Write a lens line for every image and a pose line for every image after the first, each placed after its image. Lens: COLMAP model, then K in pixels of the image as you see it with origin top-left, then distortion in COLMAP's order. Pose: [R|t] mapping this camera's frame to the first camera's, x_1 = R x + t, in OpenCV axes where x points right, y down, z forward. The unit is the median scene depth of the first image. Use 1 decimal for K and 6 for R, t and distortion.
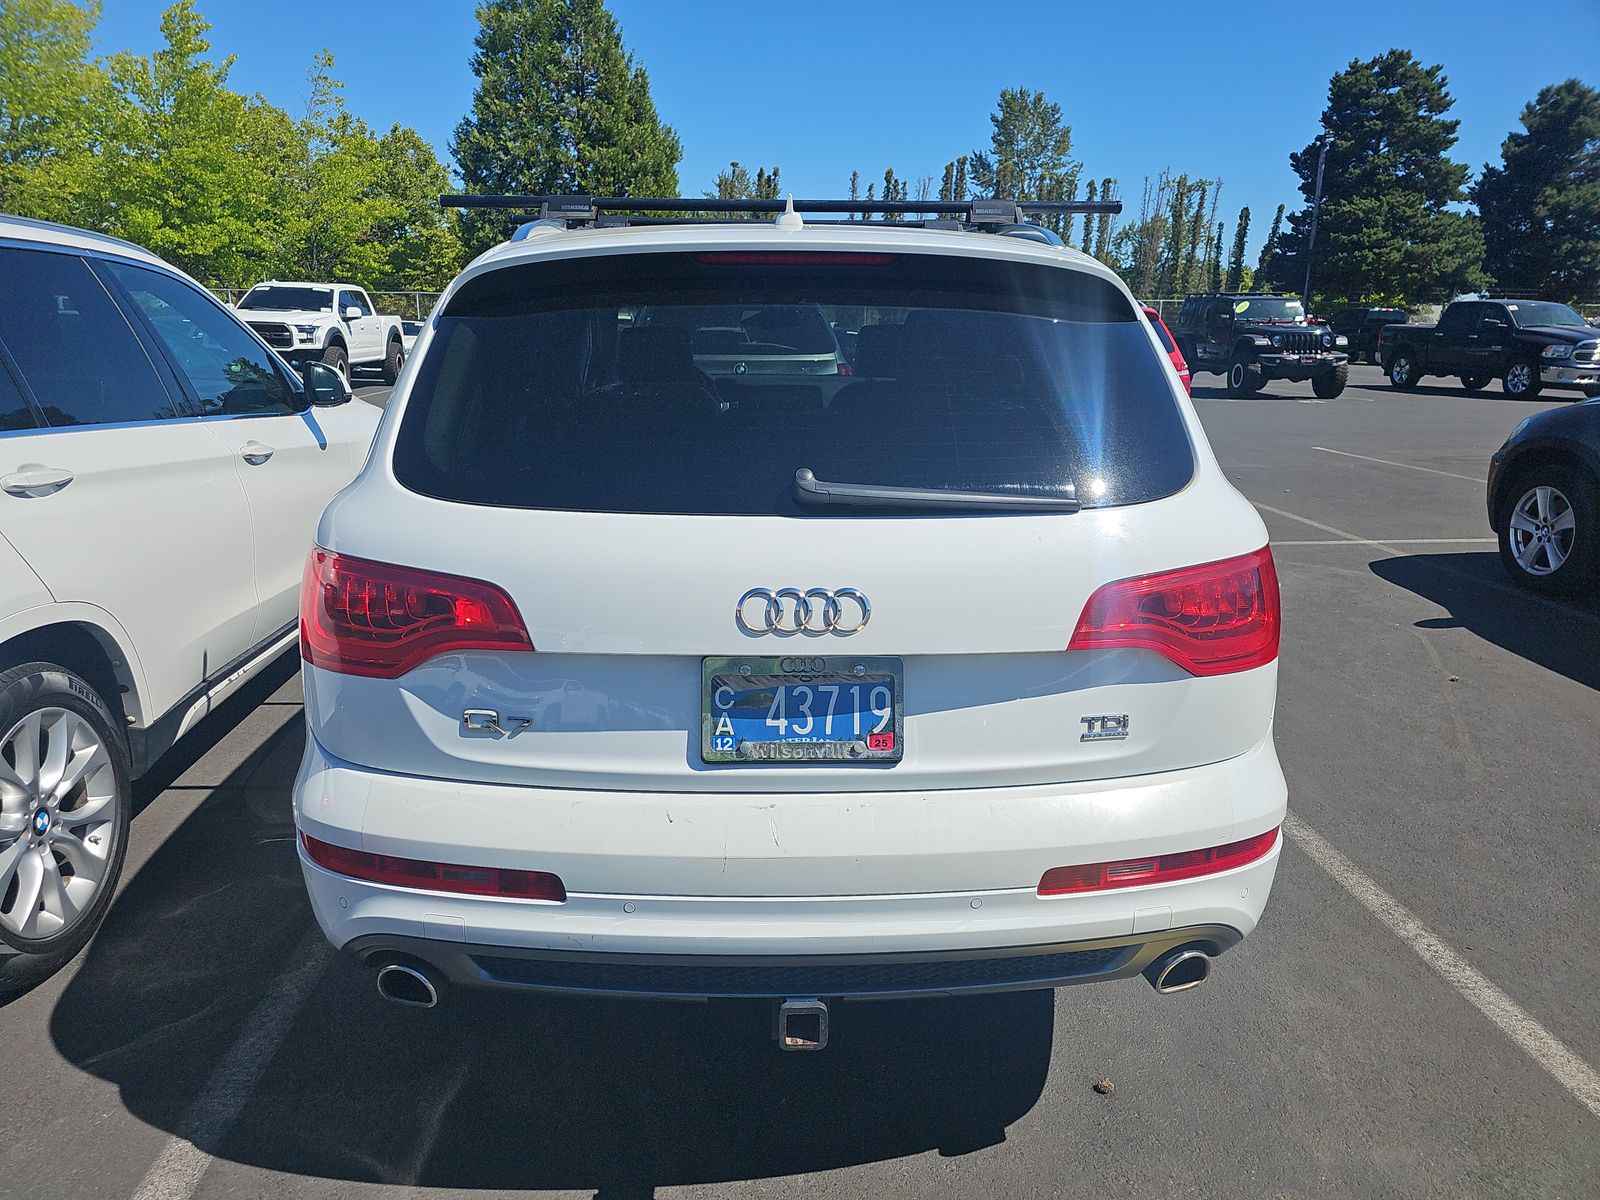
lens RADIAL K [[1132.0, 0, 807.9], [0, 1132.0, 601.5], [0, 0, 1]] dist [0.035492, -0.040569]
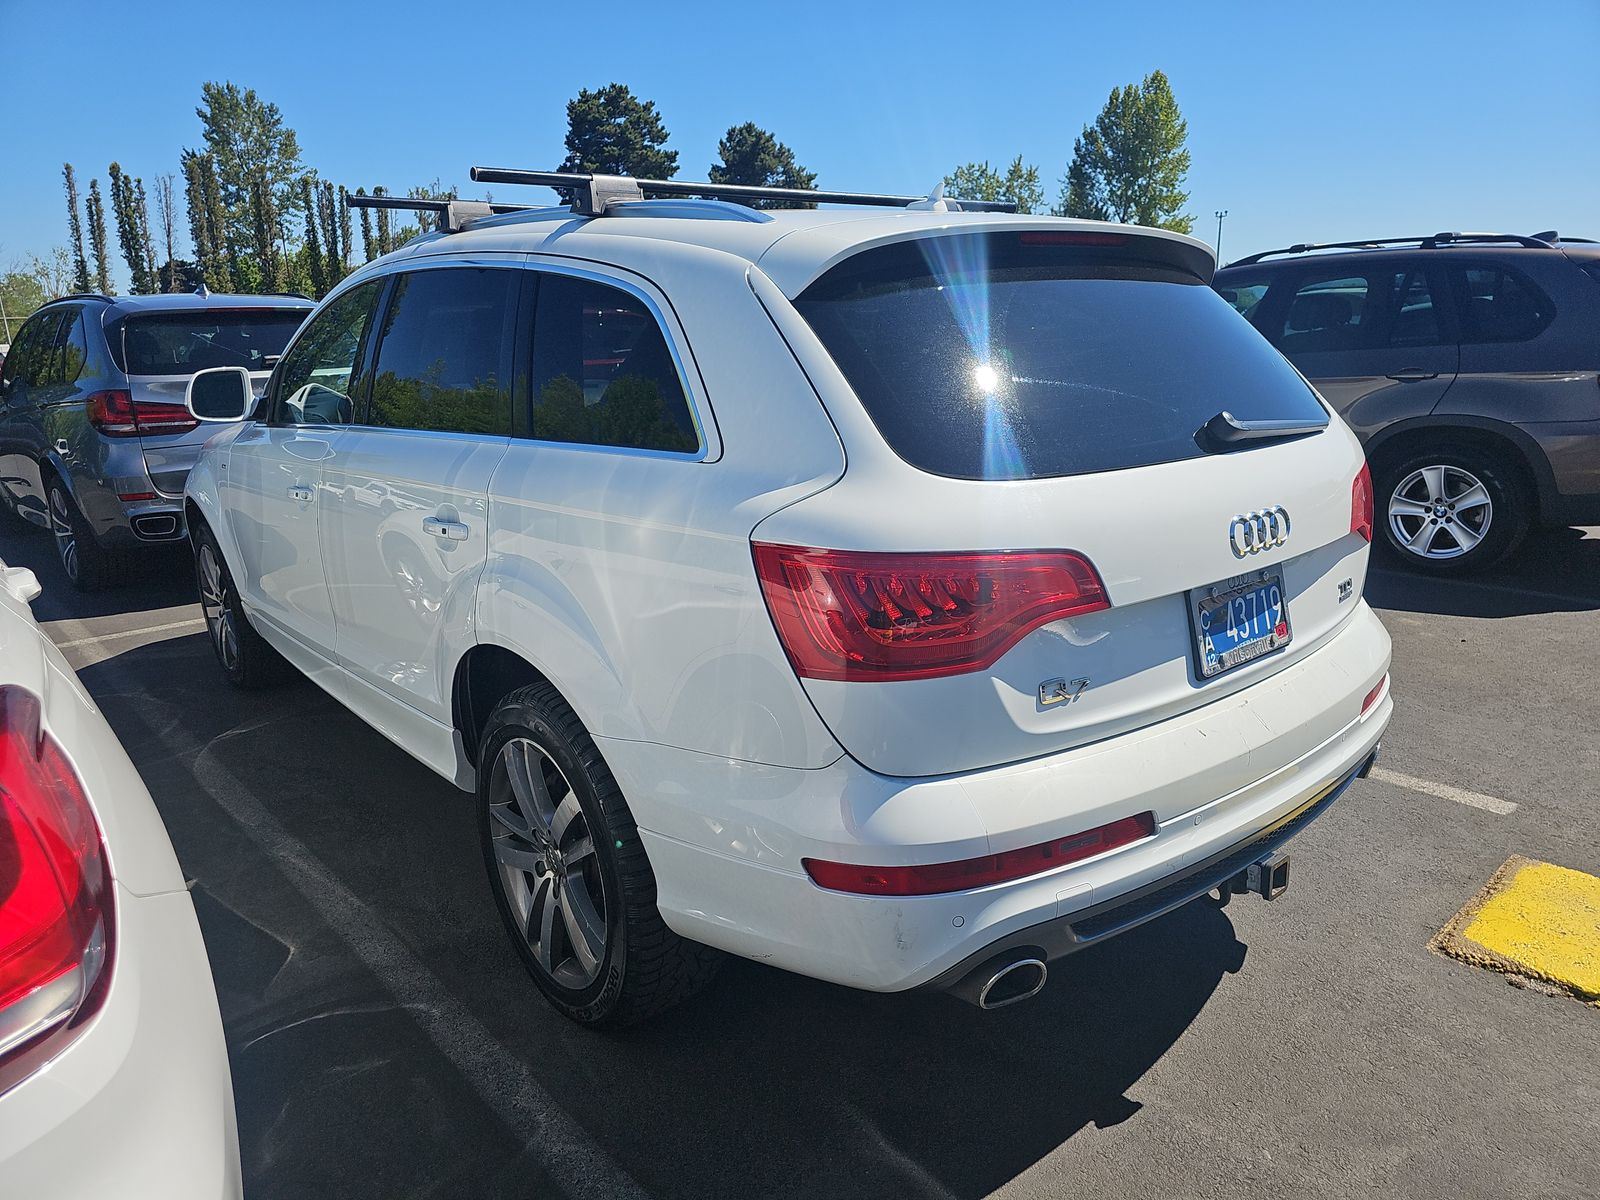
lens RADIAL K [[1132.0, 0, 807.9], [0, 1132.0, 601.5], [0, 0, 1]] dist [0.035492, -0.040569]
pose [[0.771965, -0.178350, 0.610133, -0.177039], [0.185531, 0.981257, 0.052092, -0.011016], [-0.607987, 0.072985, 0.790585, 0.055131]]
